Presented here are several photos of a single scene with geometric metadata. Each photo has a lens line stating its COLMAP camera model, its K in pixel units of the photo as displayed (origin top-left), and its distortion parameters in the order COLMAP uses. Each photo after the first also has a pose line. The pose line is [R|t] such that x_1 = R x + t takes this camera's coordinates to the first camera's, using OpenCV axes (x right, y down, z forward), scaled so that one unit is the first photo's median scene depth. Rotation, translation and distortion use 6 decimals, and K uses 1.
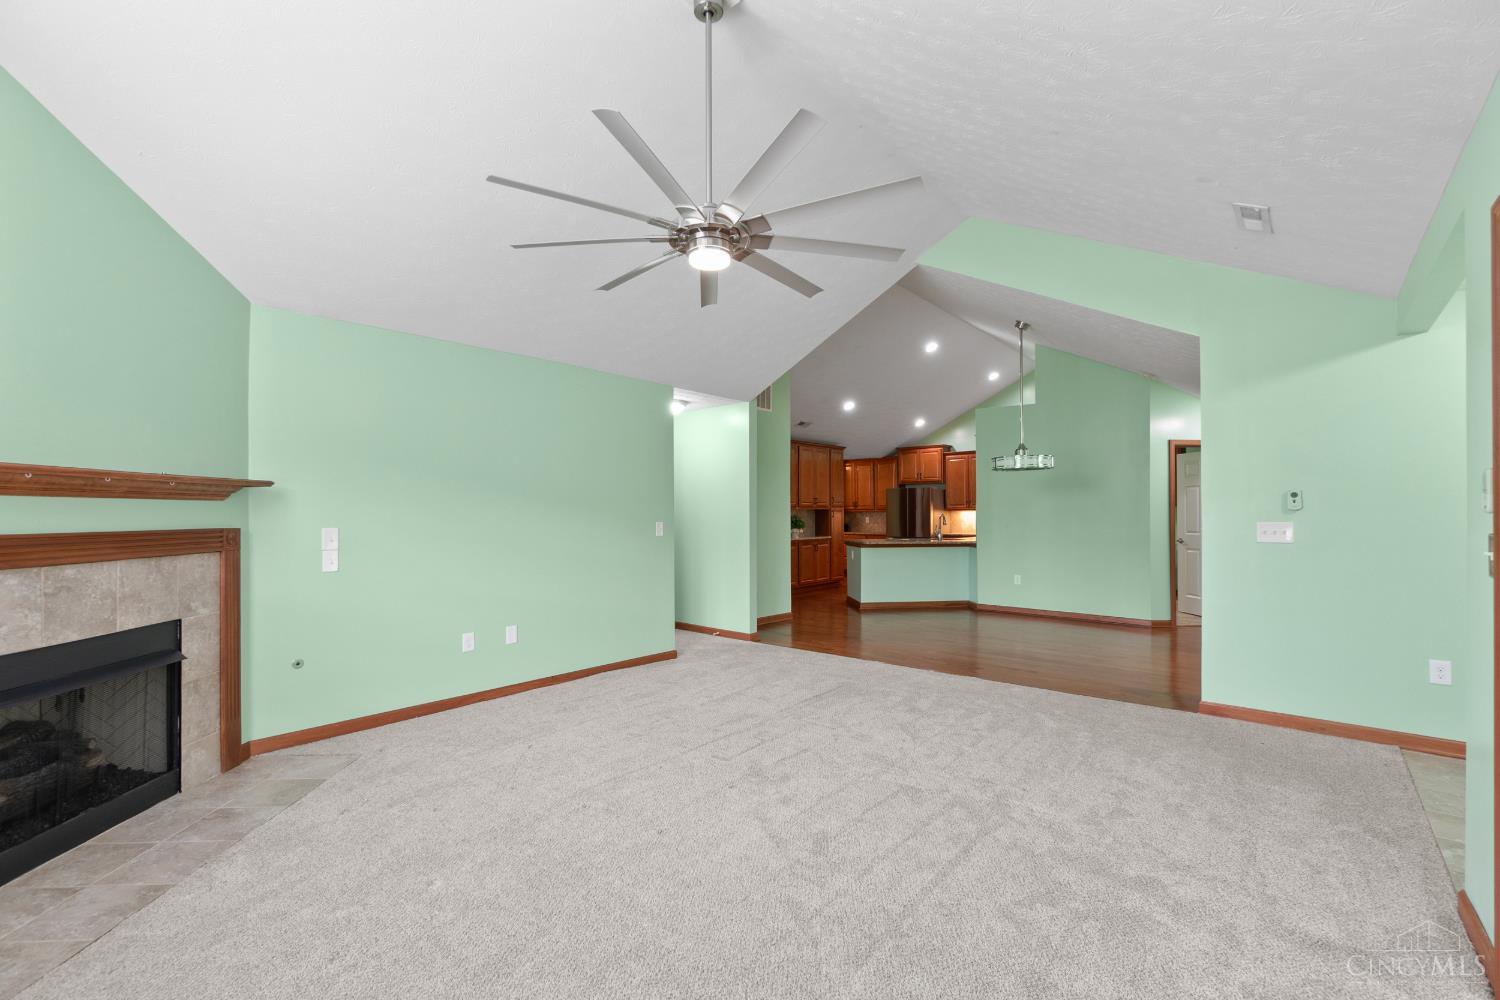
lens RADIAL K [[644.0, 0, 747.5], [0, 644.0, 505.5], [0, 0, 1]] dist [-0.004742, 0.000567]
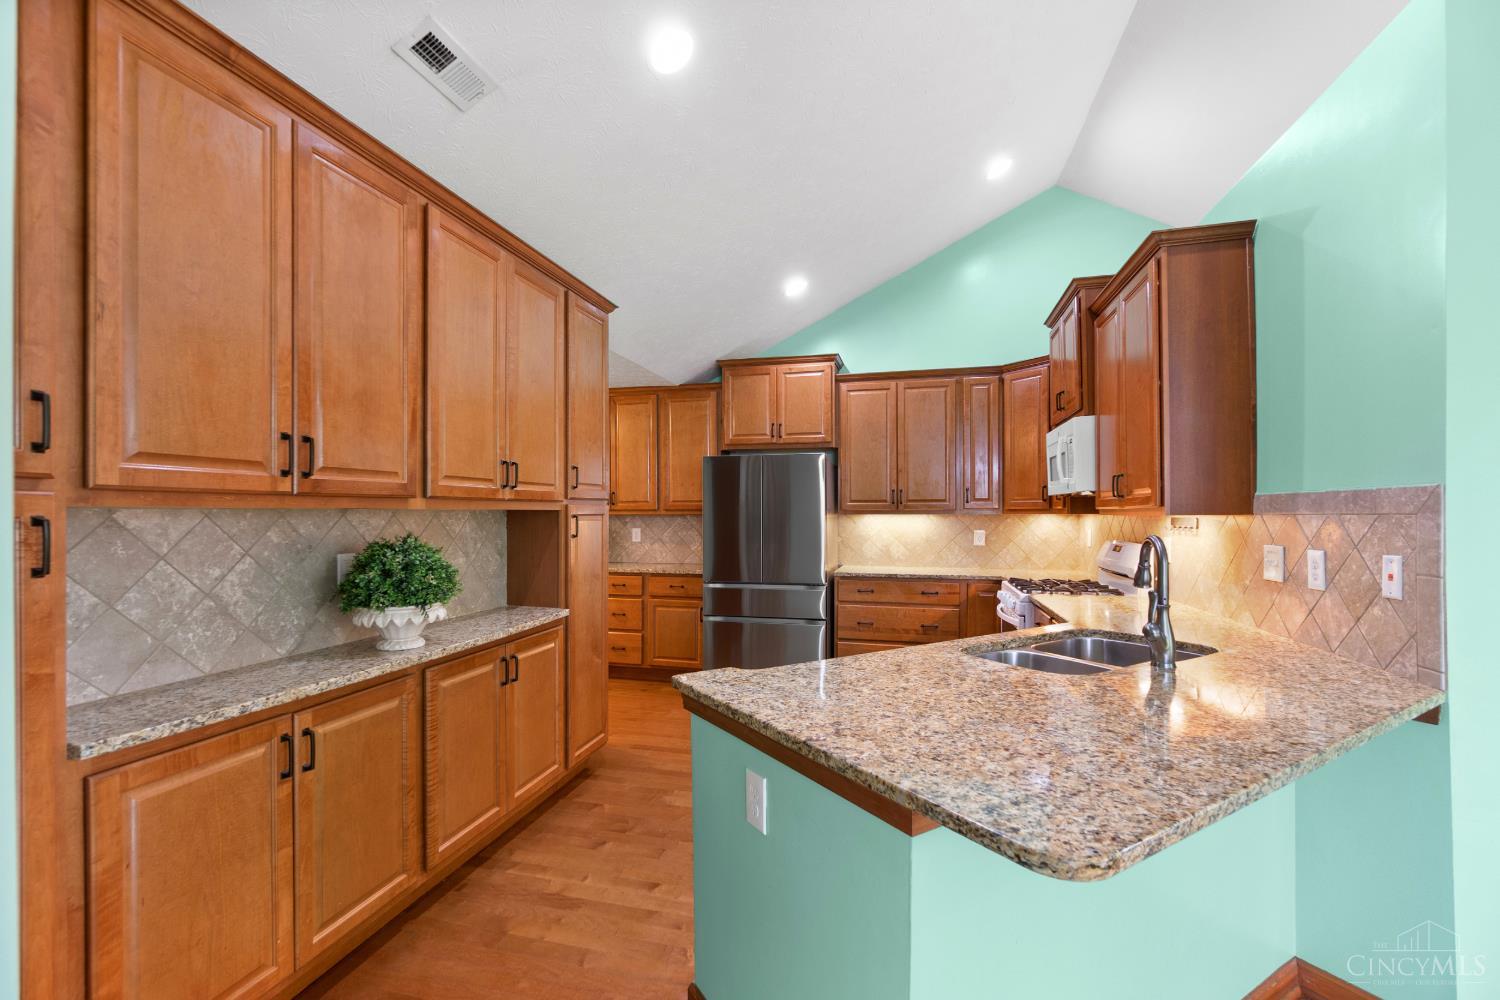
lens RADIAL K [[644.0, 0, 745.0], [0, 644.0, 511.5], [0, 0, 1]] dist [-0.004742, 0.000567]
pose [[0.896537, 0.003765, 0.442953, 0.113992], [-0.007182, 0.999956, 0.006037, 0.006489], [-0.442911, -0.008594, 0.896524, 1.089198]]
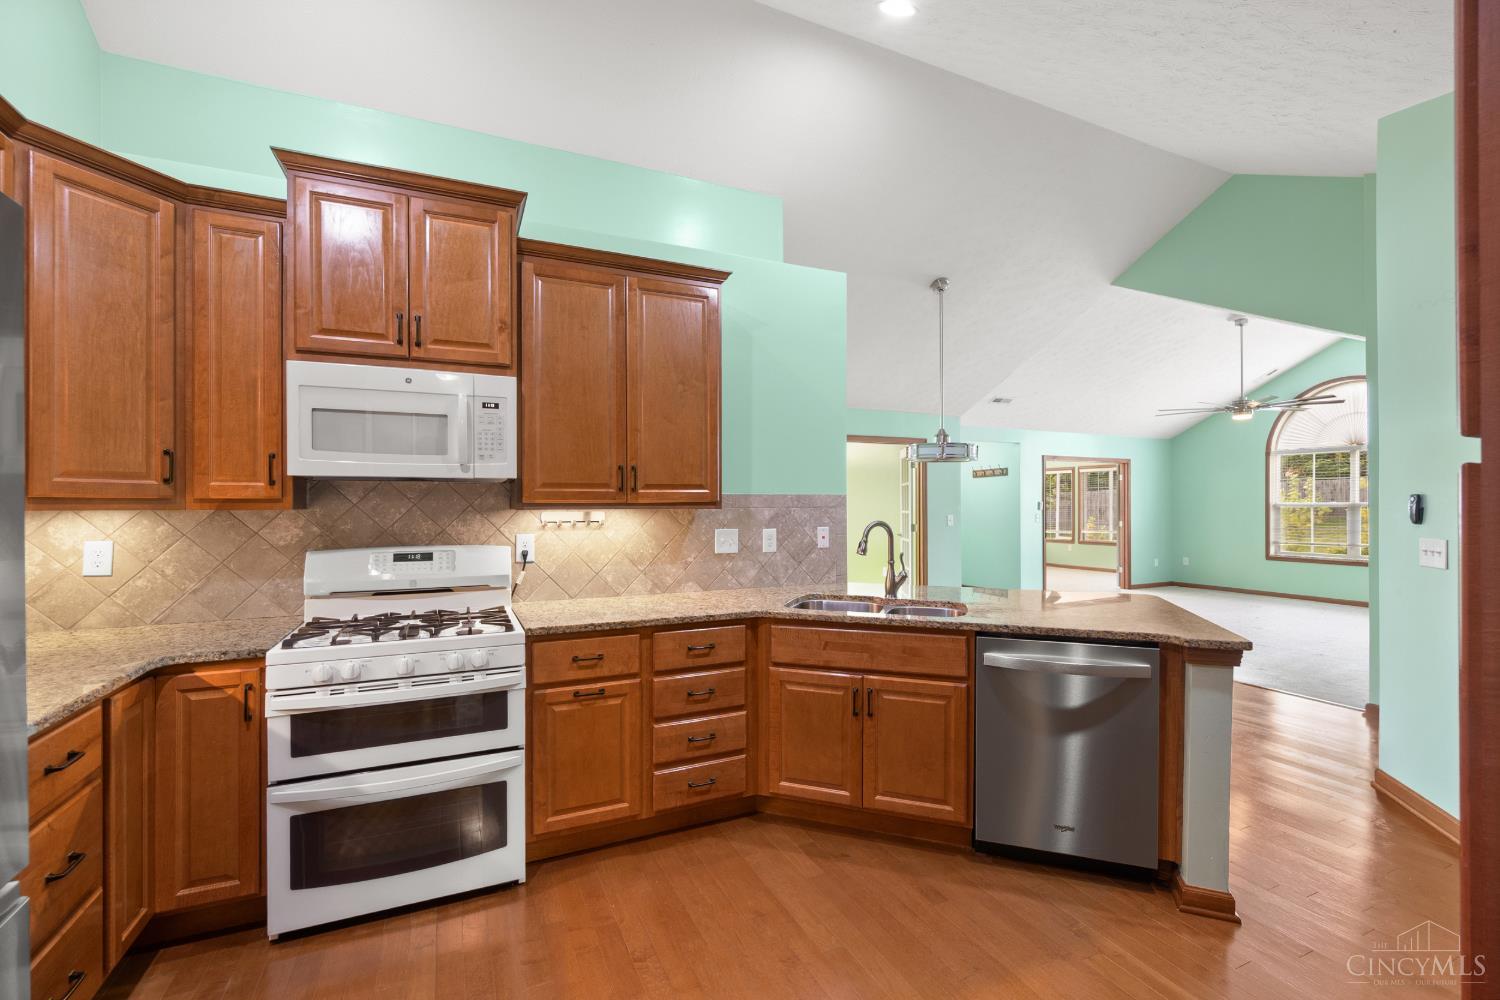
lens RADIAL K [[644.0, 0, 760.7], [0, 644.0, 508.1], [0, 0, 1]] dist [-0.004742, 0.000567]
pose [[-0.915023, 0.003488, 0.403387, 0.266652], [-0.000272, 0.999957, -0.009264, 0.012103], [-0.403402, -0.008586, -0.914983, 1.637859]]
